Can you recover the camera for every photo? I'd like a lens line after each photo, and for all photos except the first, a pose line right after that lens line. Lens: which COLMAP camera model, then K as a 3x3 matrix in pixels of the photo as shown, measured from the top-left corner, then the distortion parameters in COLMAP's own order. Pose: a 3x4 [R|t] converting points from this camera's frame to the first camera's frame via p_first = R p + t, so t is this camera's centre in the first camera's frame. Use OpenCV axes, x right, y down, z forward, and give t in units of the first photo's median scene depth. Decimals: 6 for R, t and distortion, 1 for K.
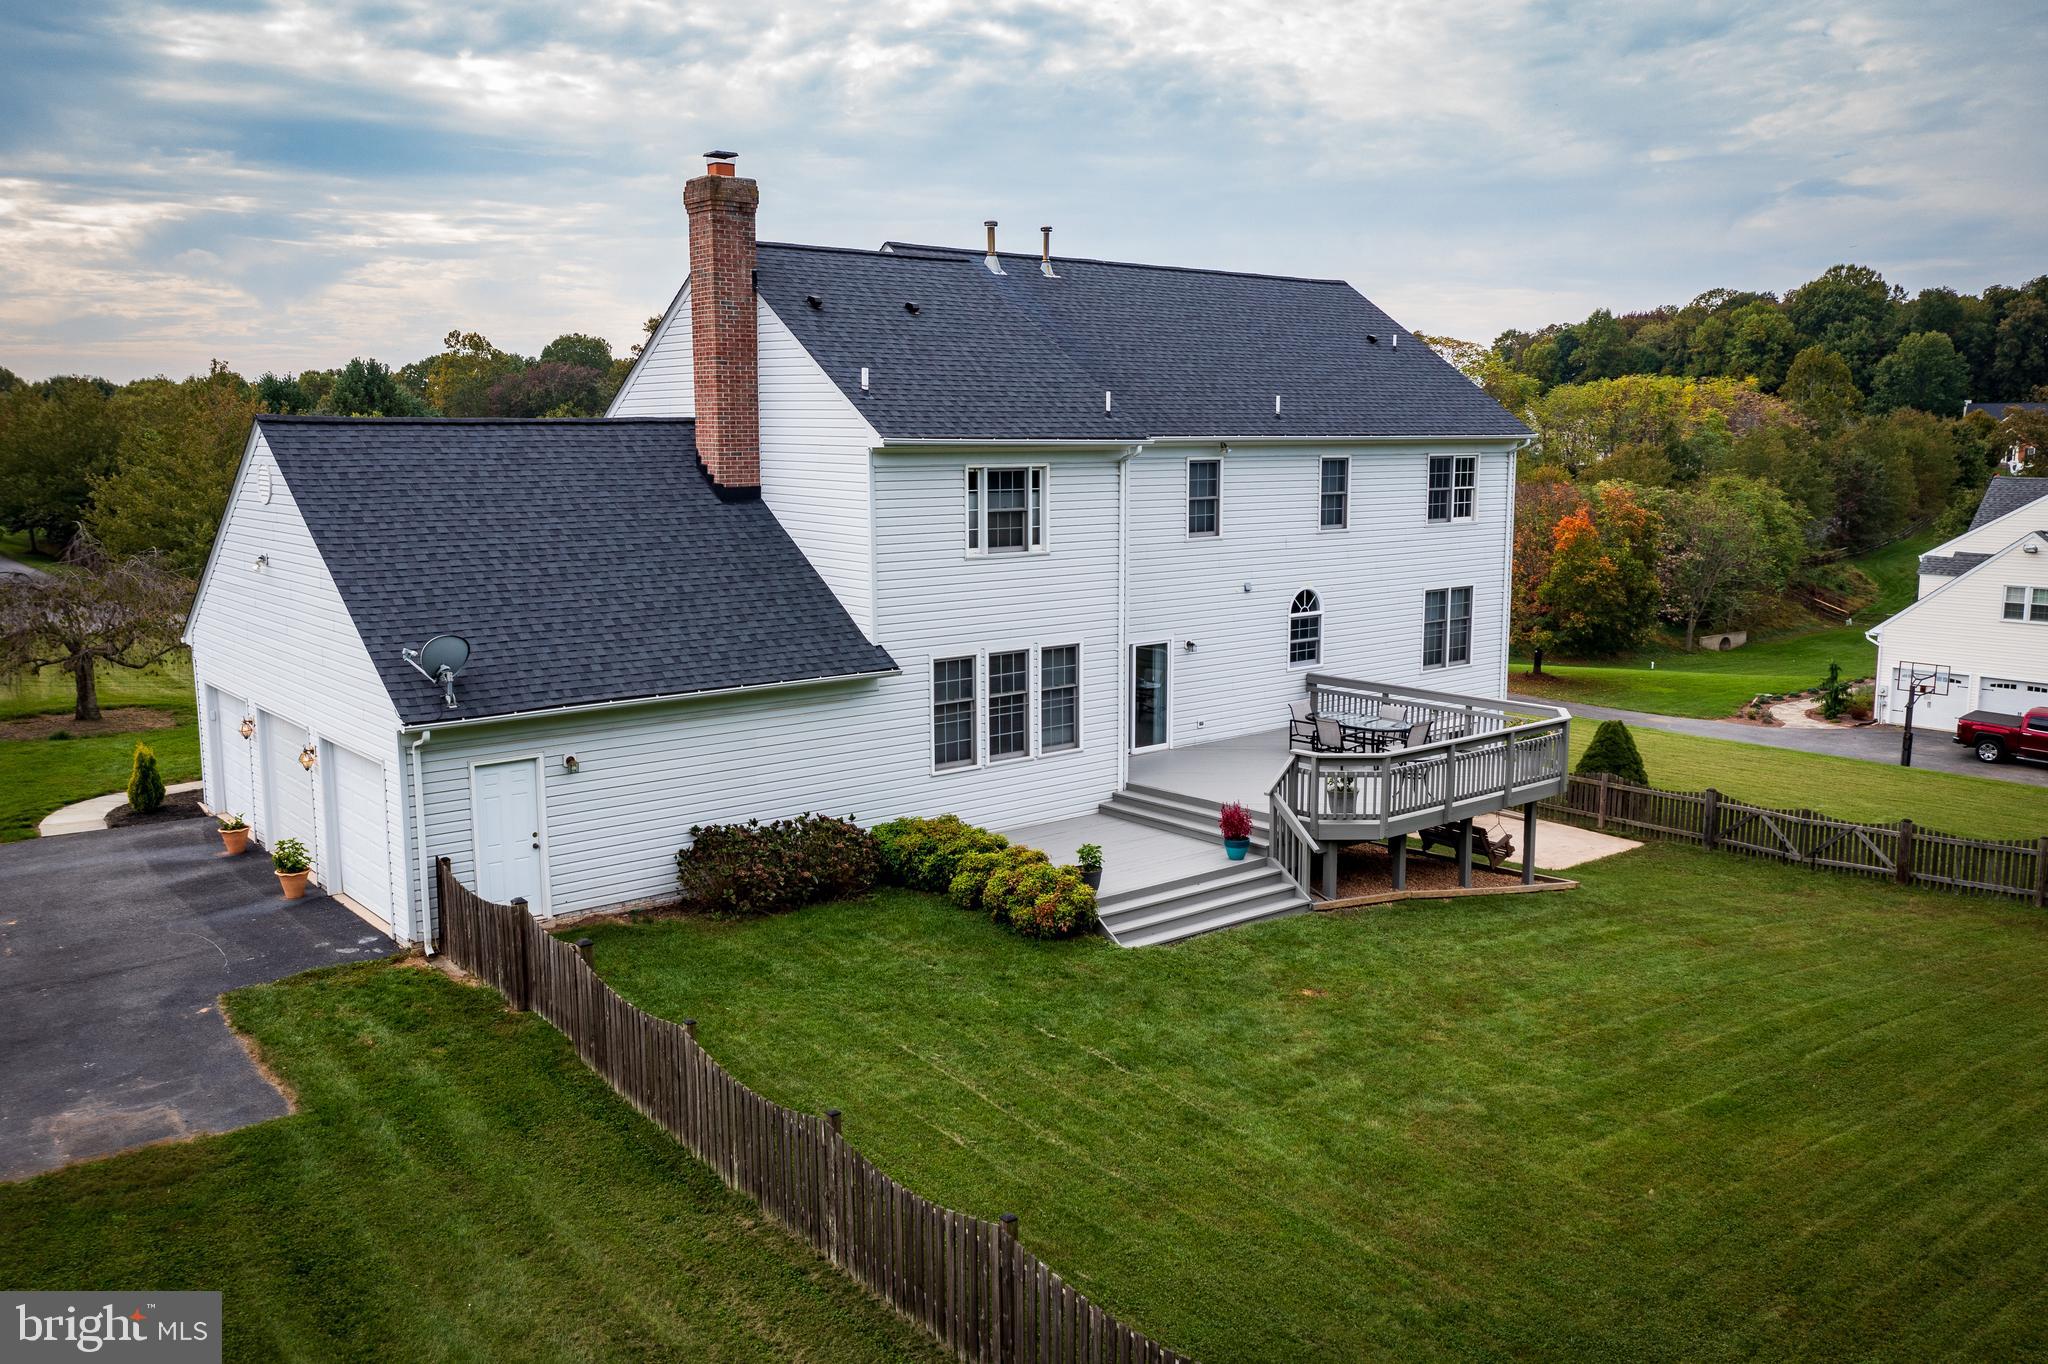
lens RADIAL K [[1632.3, 0, 1030.6], [0, 1632.3, 680.5], [0, 0, 1]] dist [-0.001210, -0.000379]
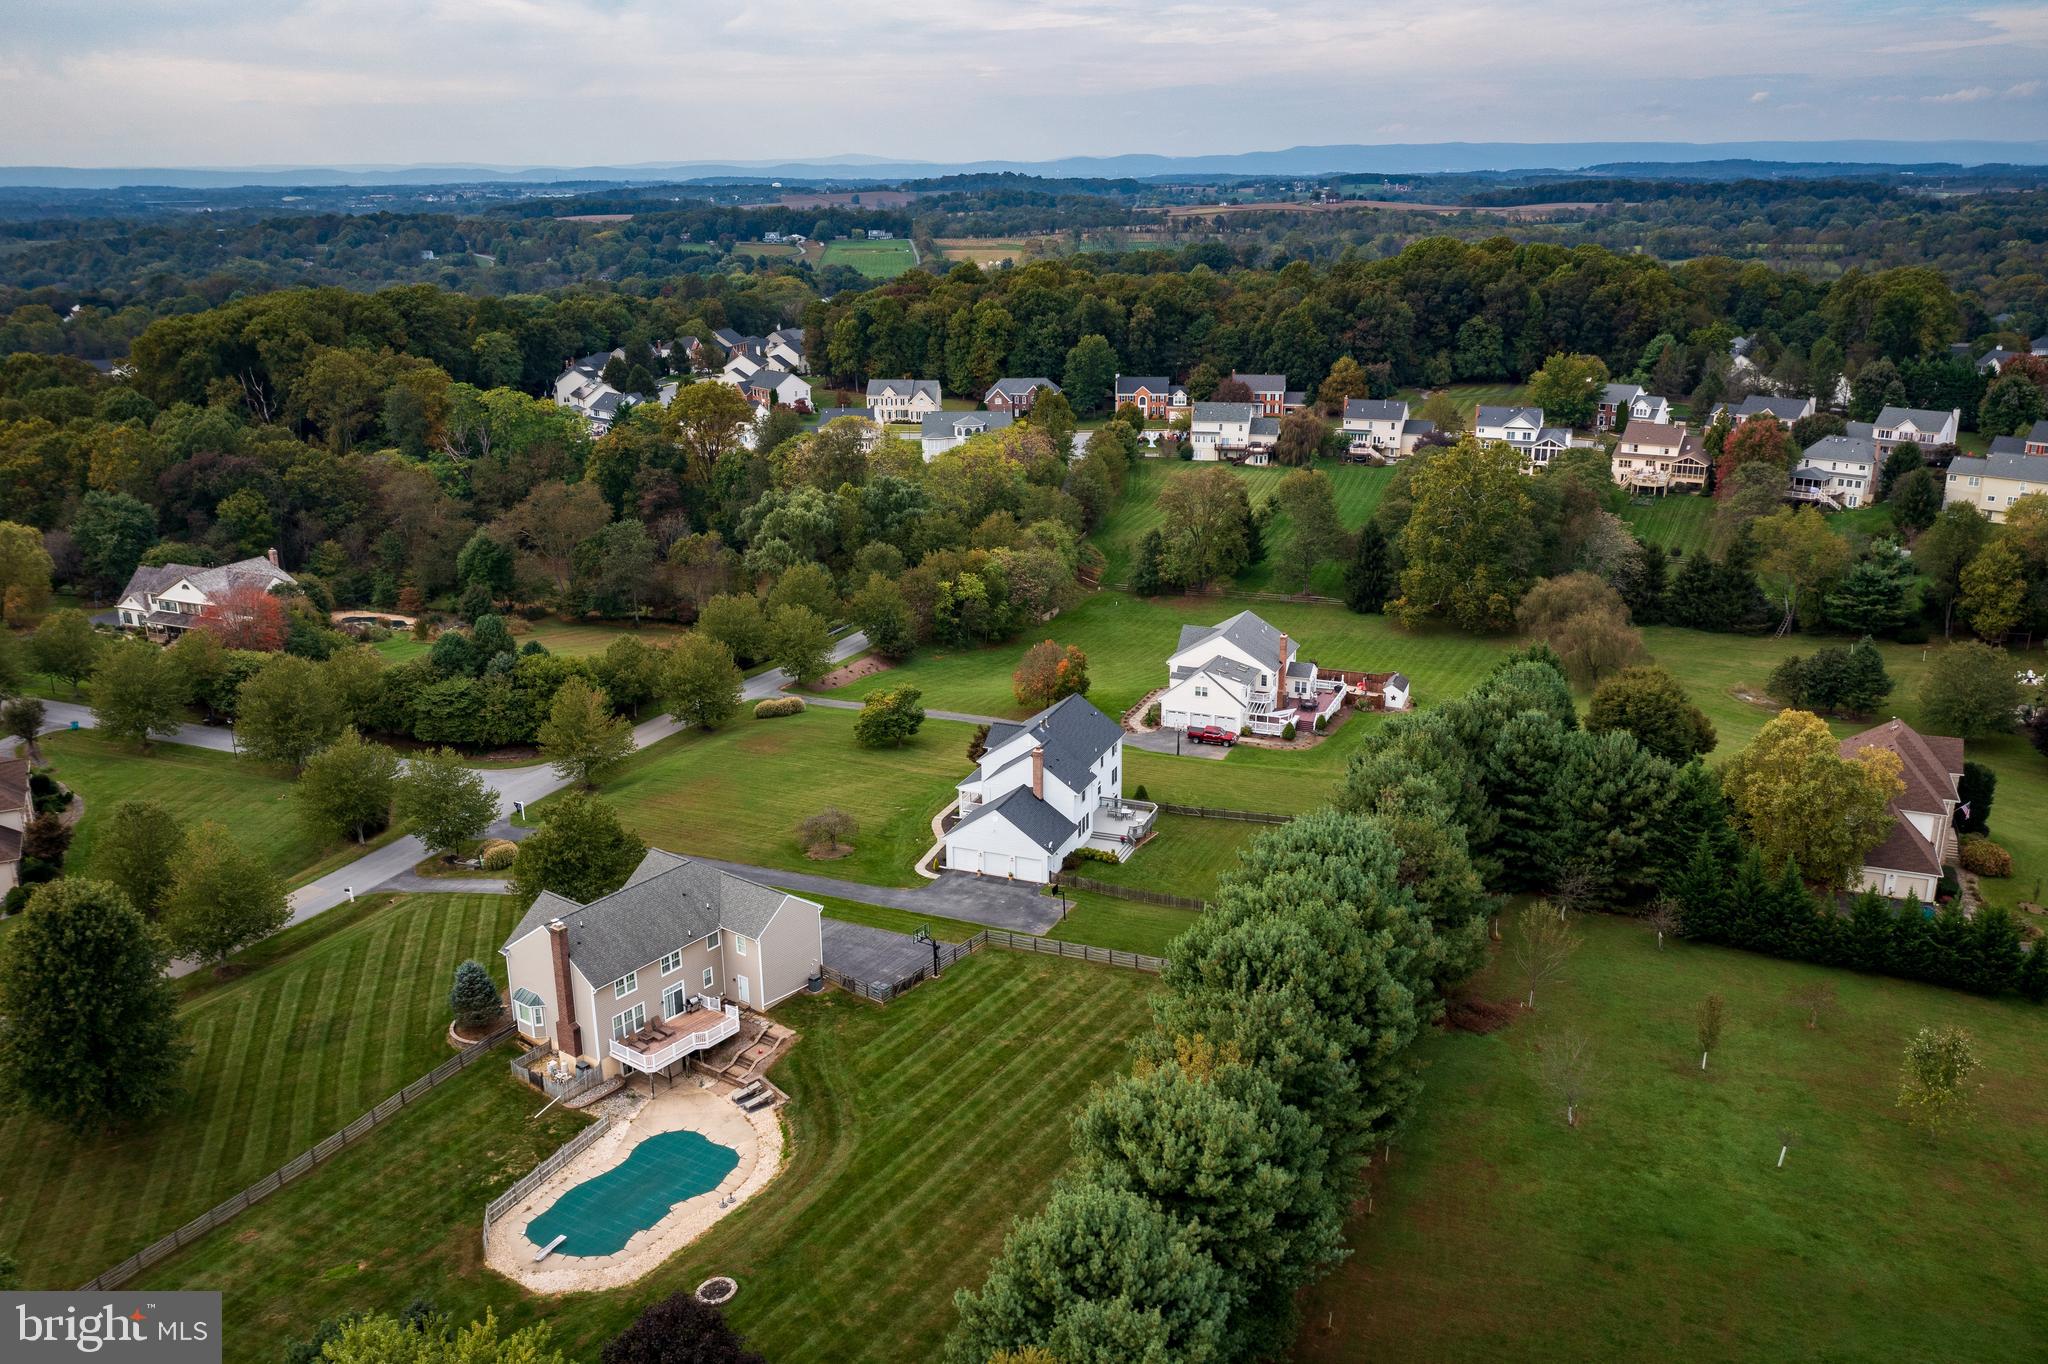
lens RADIAL K [[1632.3, 0, 1030.6], [0, 1632.3, 680.5], [0, 0, 1]] dist [-0.001210, -0.000379]
pose [[0.878390, -0.146580, 0.454913, -2.439090], [0.077150, 0.982813, 0.167709, -1.315516], [-0.471677, -0.112217, 0.874602, -3.530930]]
